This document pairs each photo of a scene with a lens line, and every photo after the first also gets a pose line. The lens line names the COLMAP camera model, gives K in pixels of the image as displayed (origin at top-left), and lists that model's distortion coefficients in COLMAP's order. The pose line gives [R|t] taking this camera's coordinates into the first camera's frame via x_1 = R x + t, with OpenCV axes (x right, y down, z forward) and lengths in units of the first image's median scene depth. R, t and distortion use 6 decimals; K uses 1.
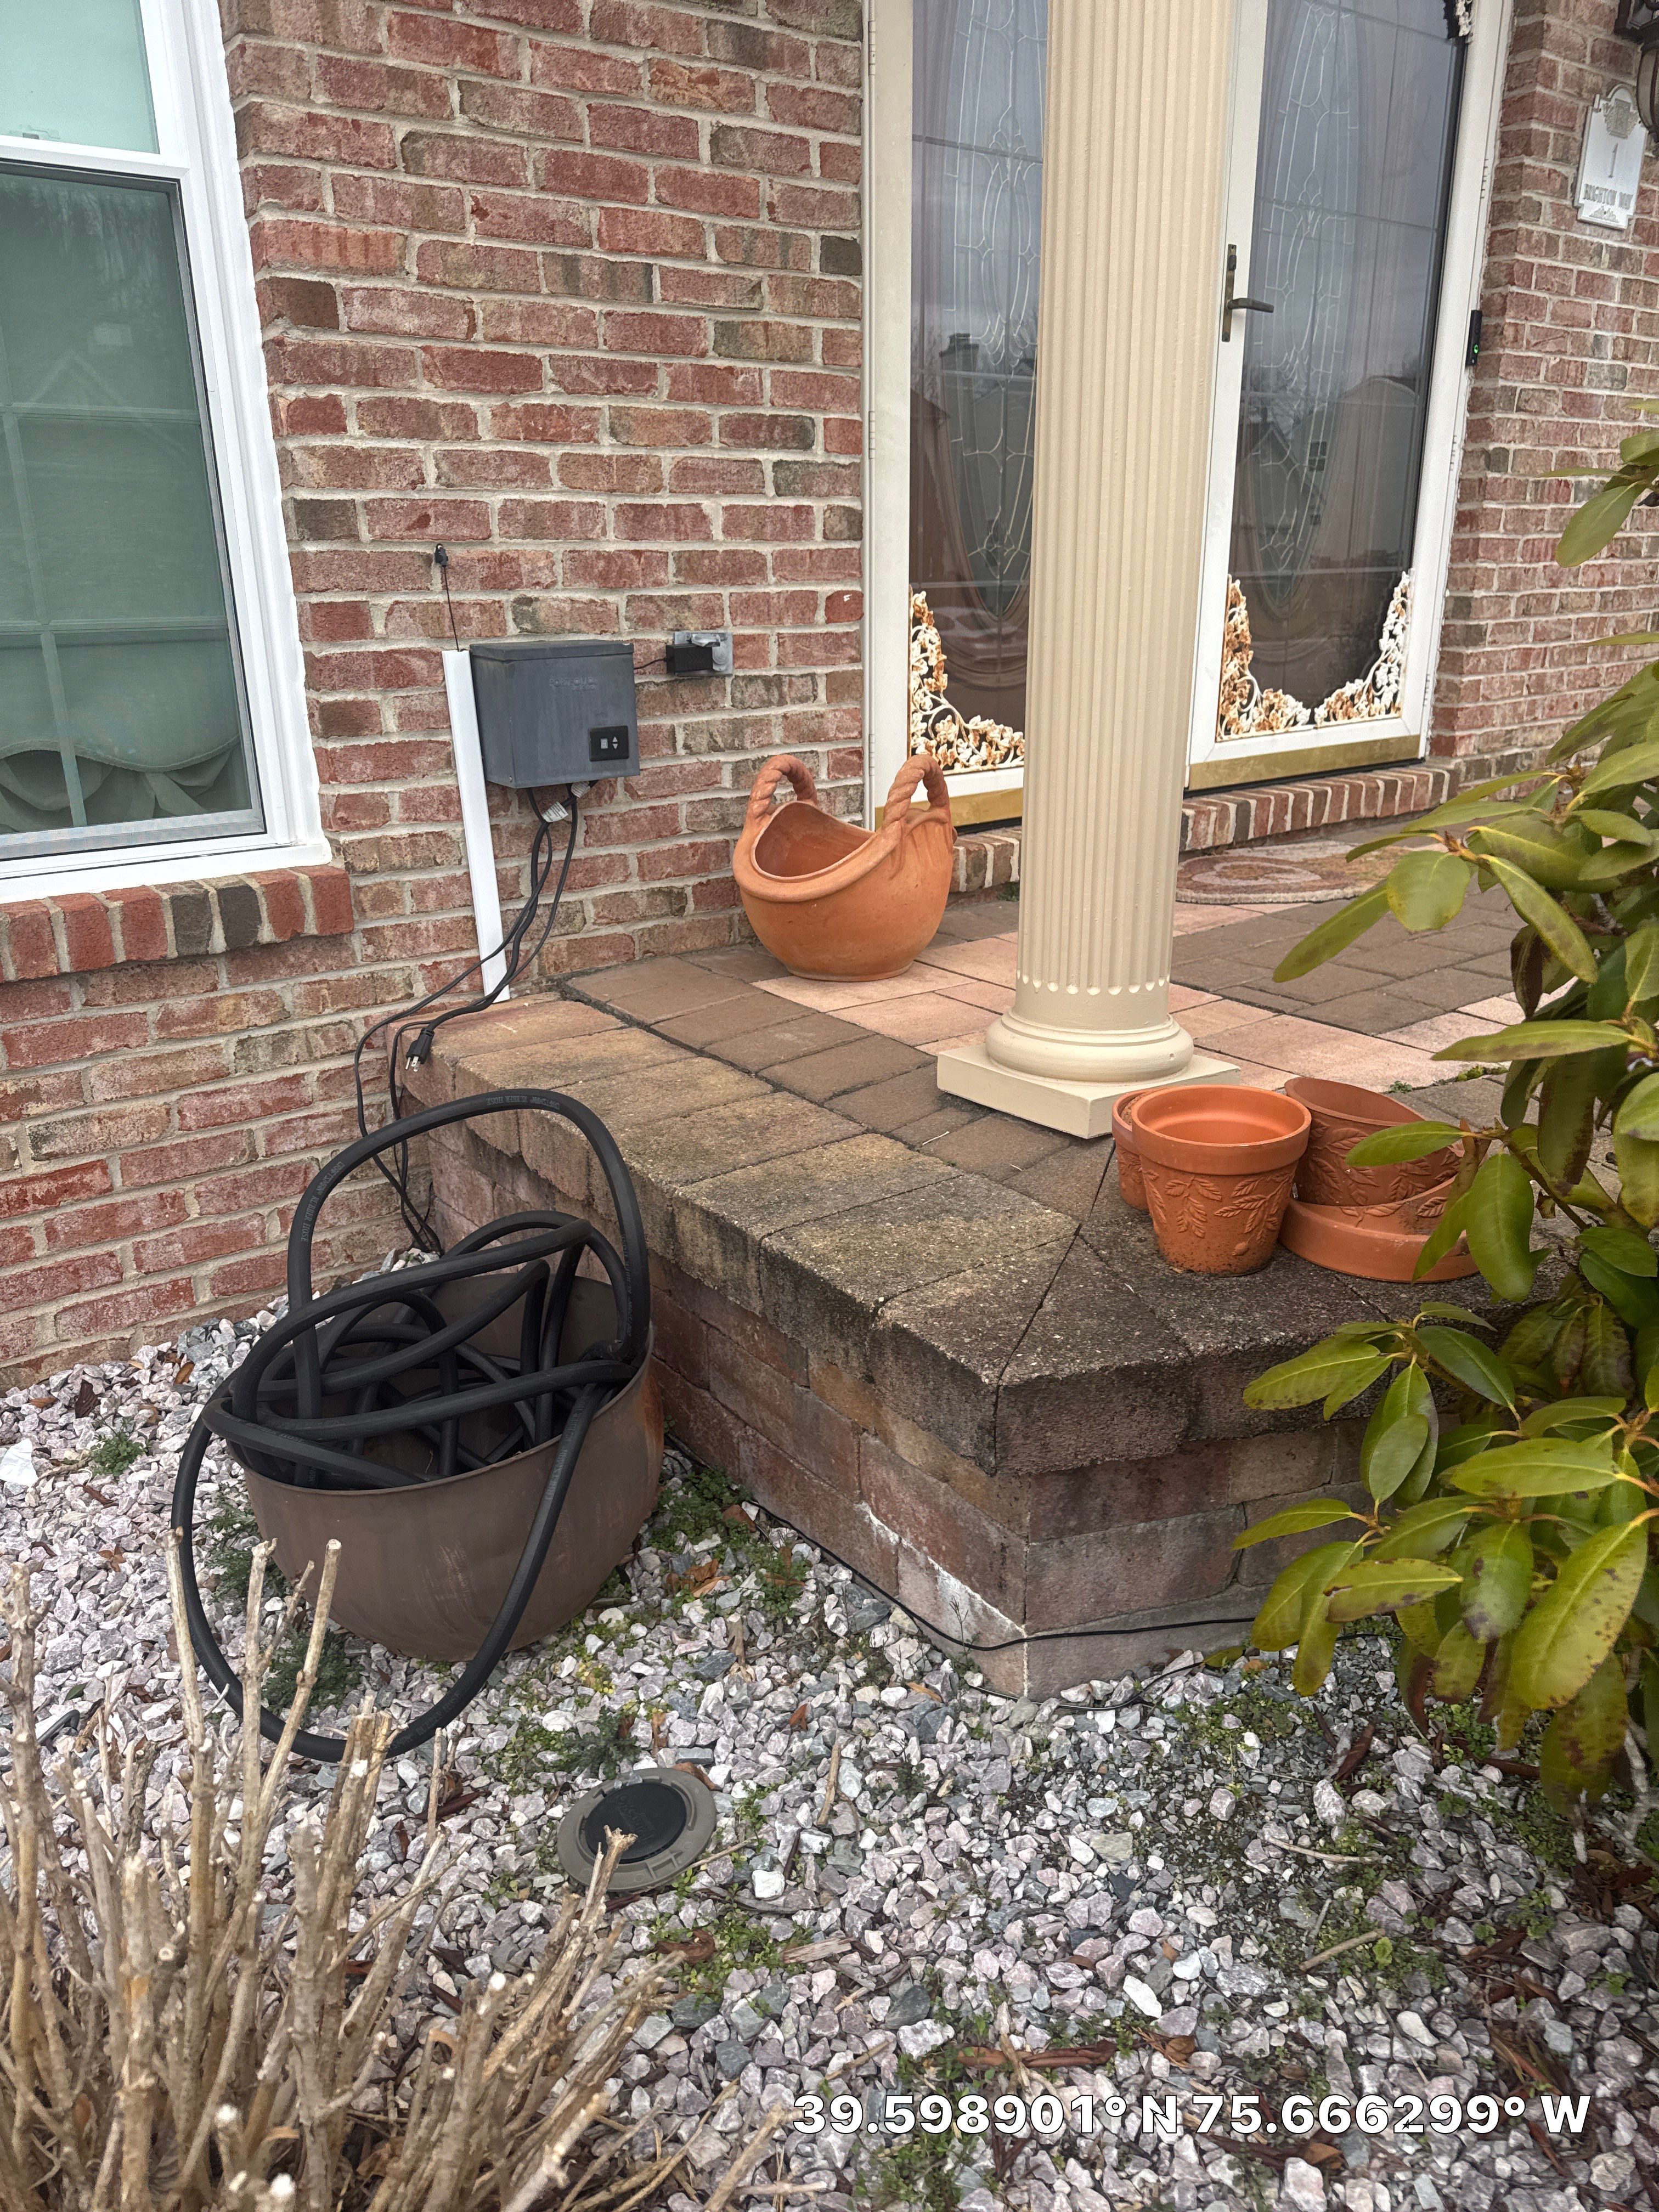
lens RADIAL K [[1563.3, 0, 835.7], [0, 1563.3, 1114.6], [0, 0, 1]] dist [0.160838, -0.348328]
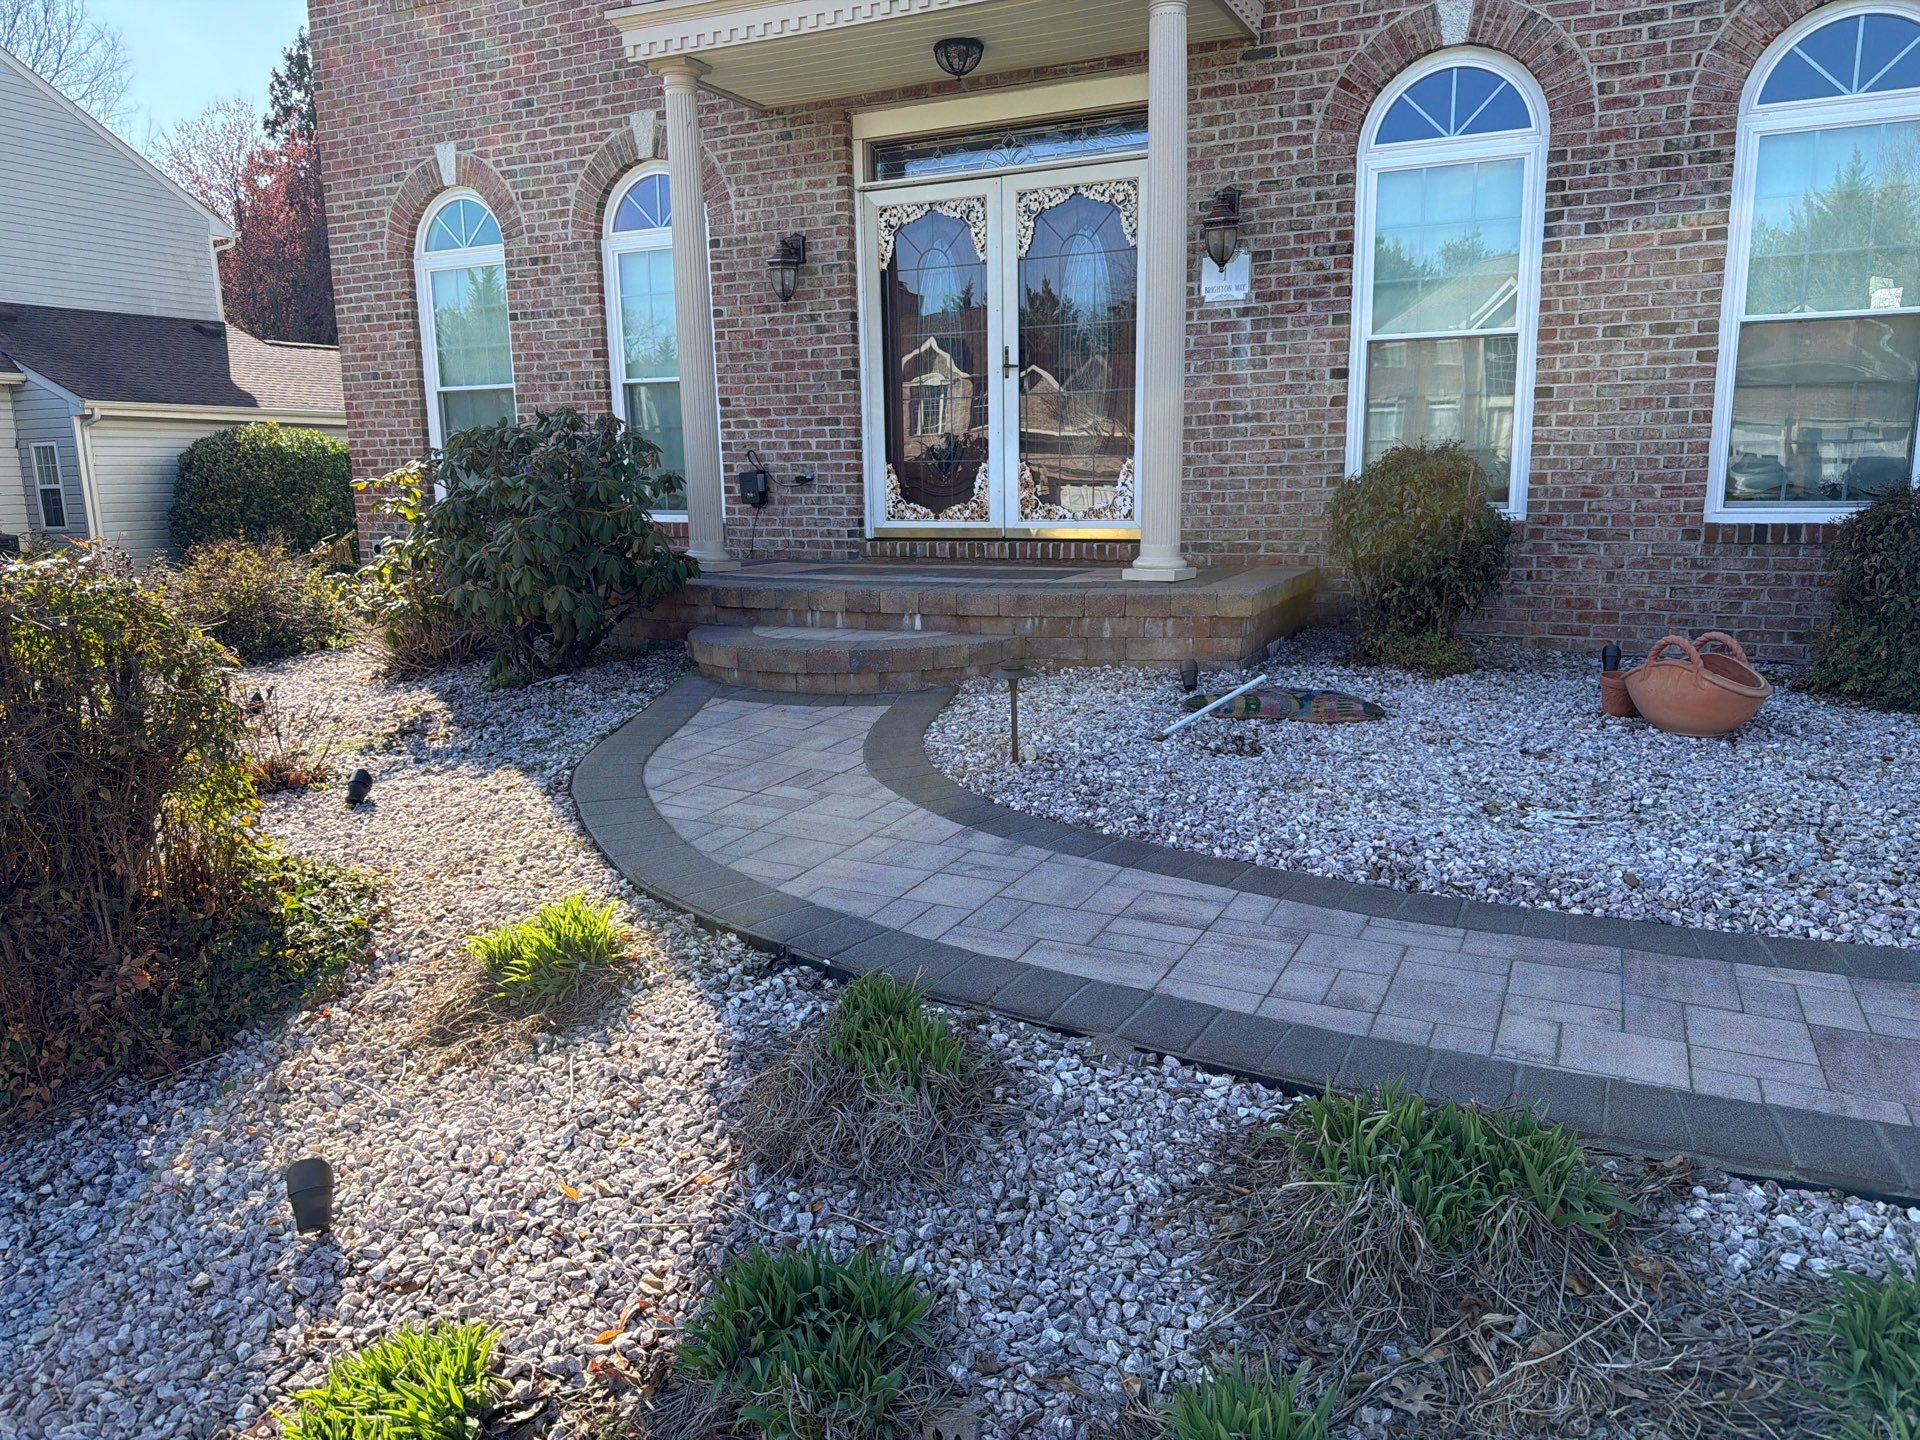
lens RADIAL K [[1326.7, 0, 957.3], [0, 1326.7, 744.5], [0, 0, 1]] dist [0.113431, -0.201801]
pose [[0.448653, 0.180367, -0.875316, 3.106554], [-0.292227, 0.955191, 0.047042, 0.062131], [0.844579, 0.234685, 0.481258, -0.079082]]
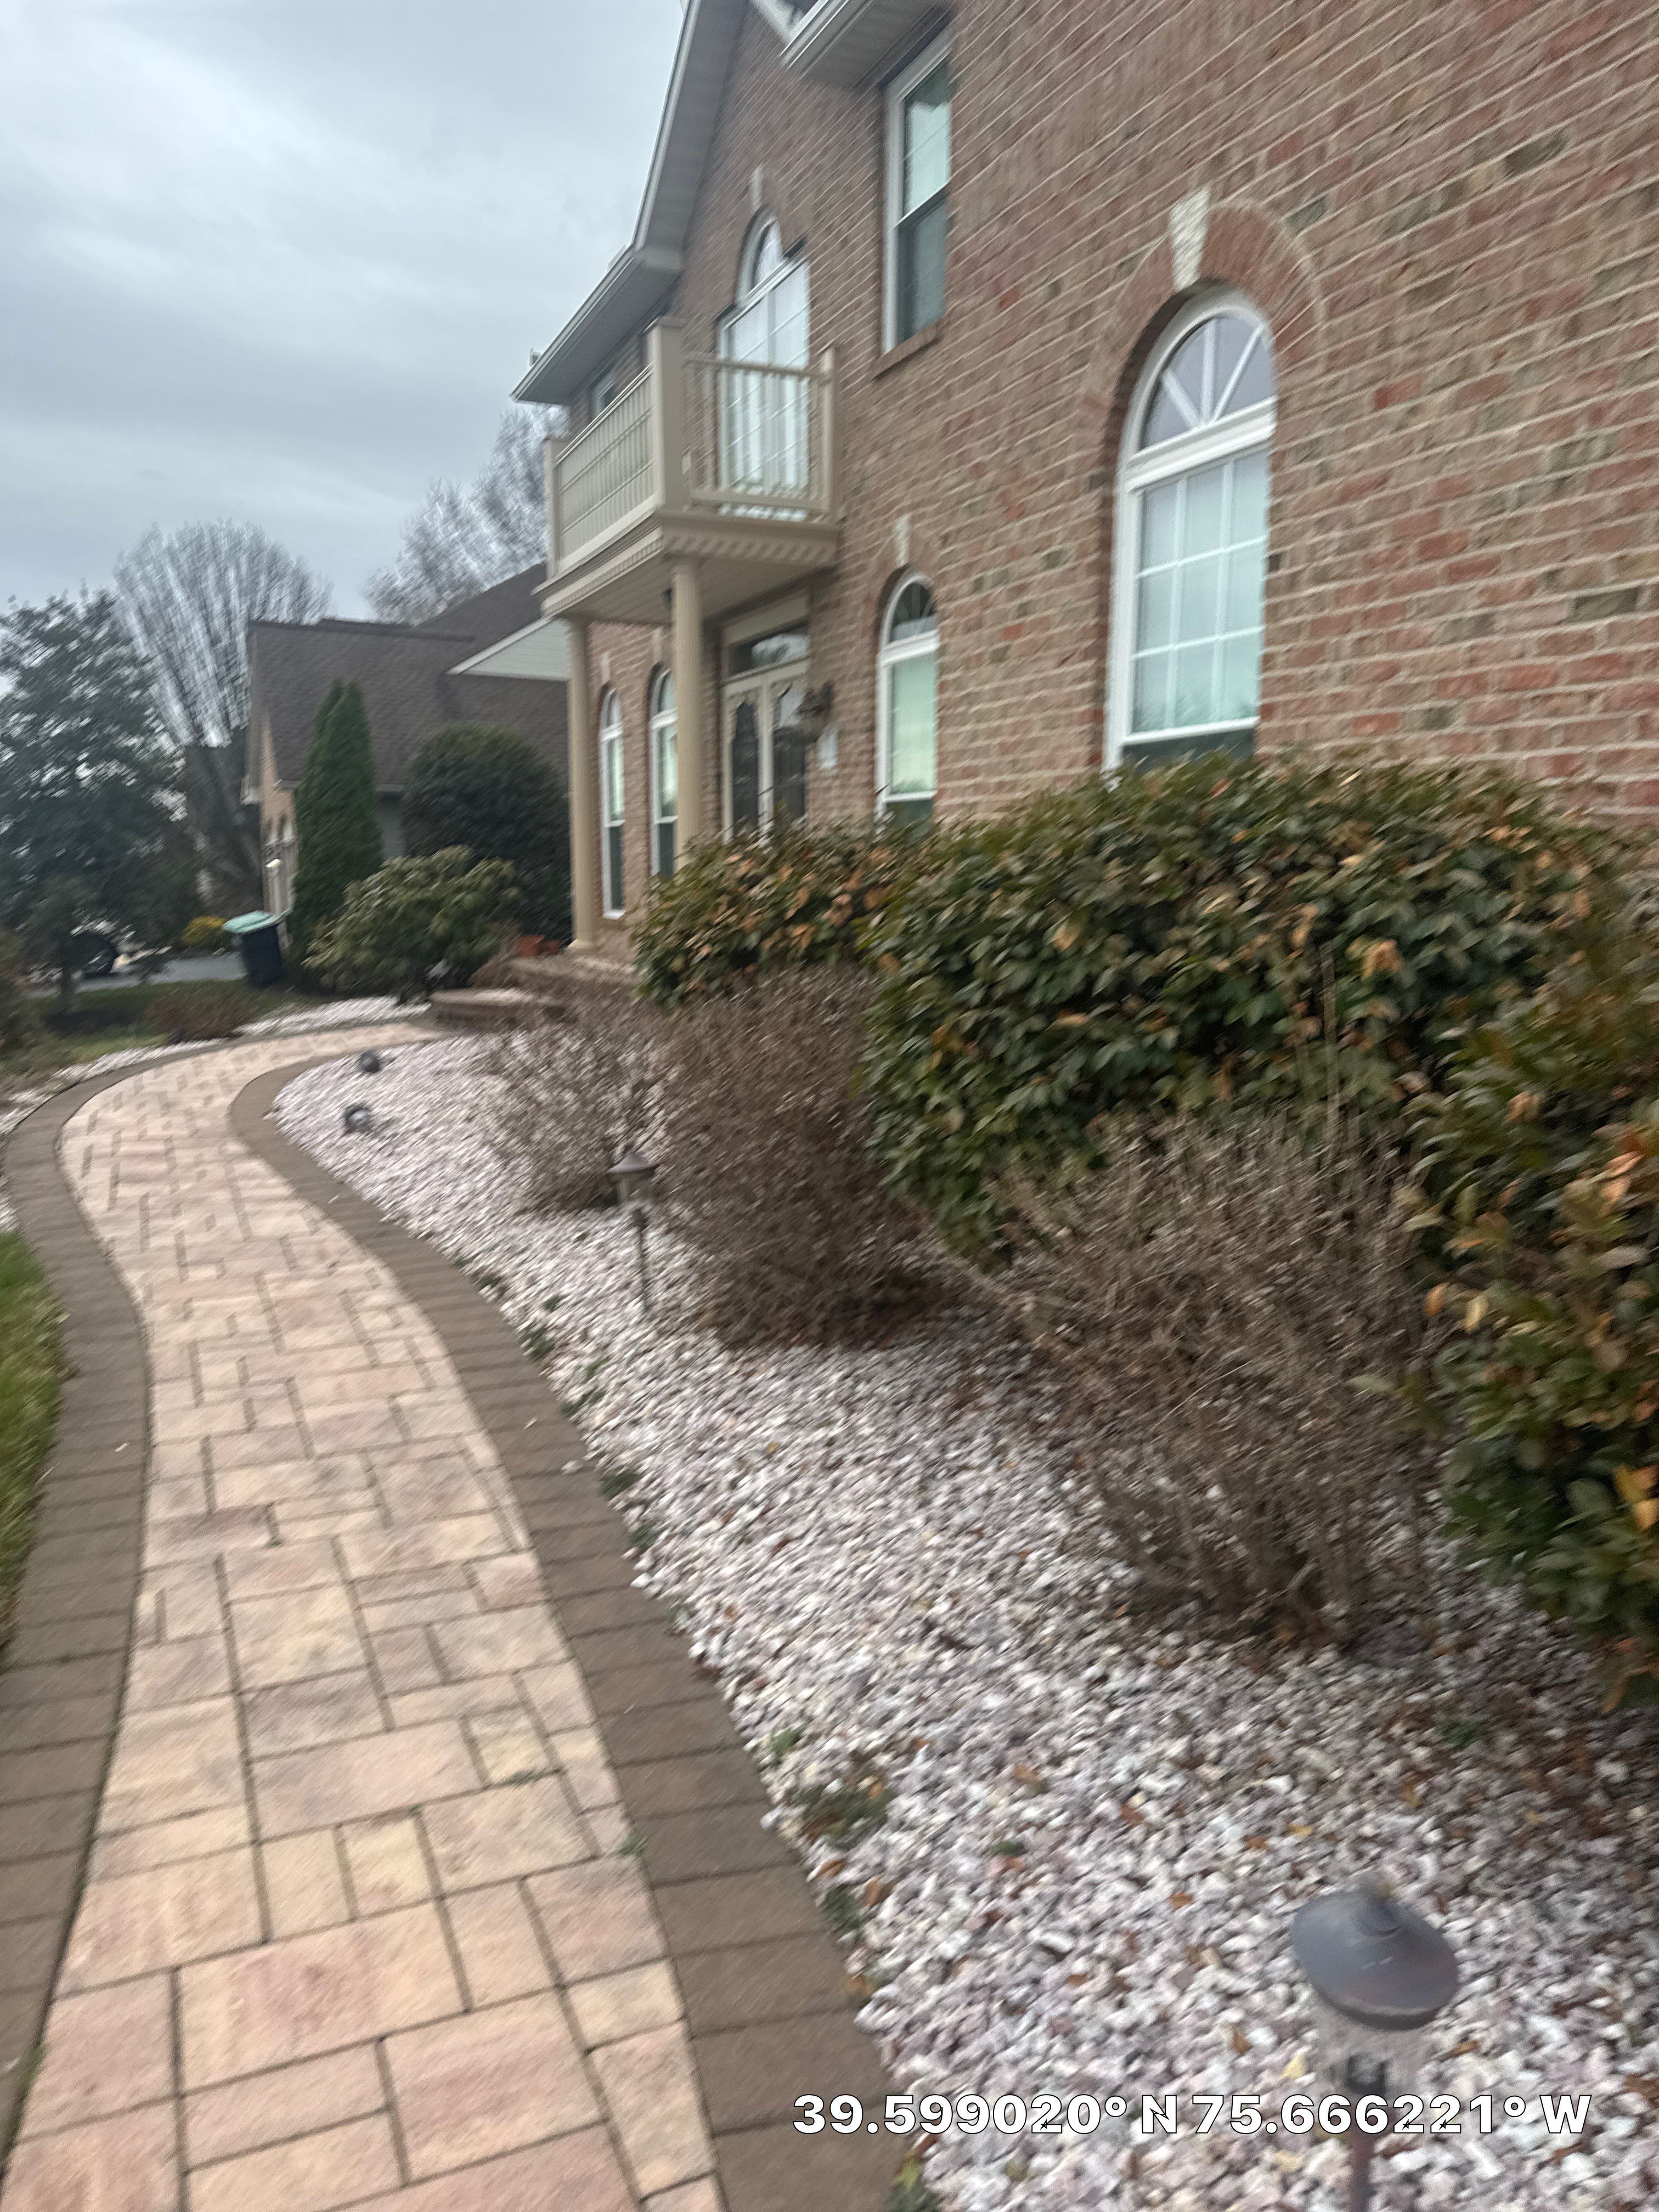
lens RADIAL K [[1528.5, 0, 779.9], [0, 1528.5, 1136.9], [0, 0, 1]] dist [0.113431, -0.201801]
pose [[-0.262104, 0.173763, -0.949267, 4.859459], [-0.330607, 0.907964, 0.257487, -0.973178], [0.906643, 0.381323, -0.180533, 2.529229]]
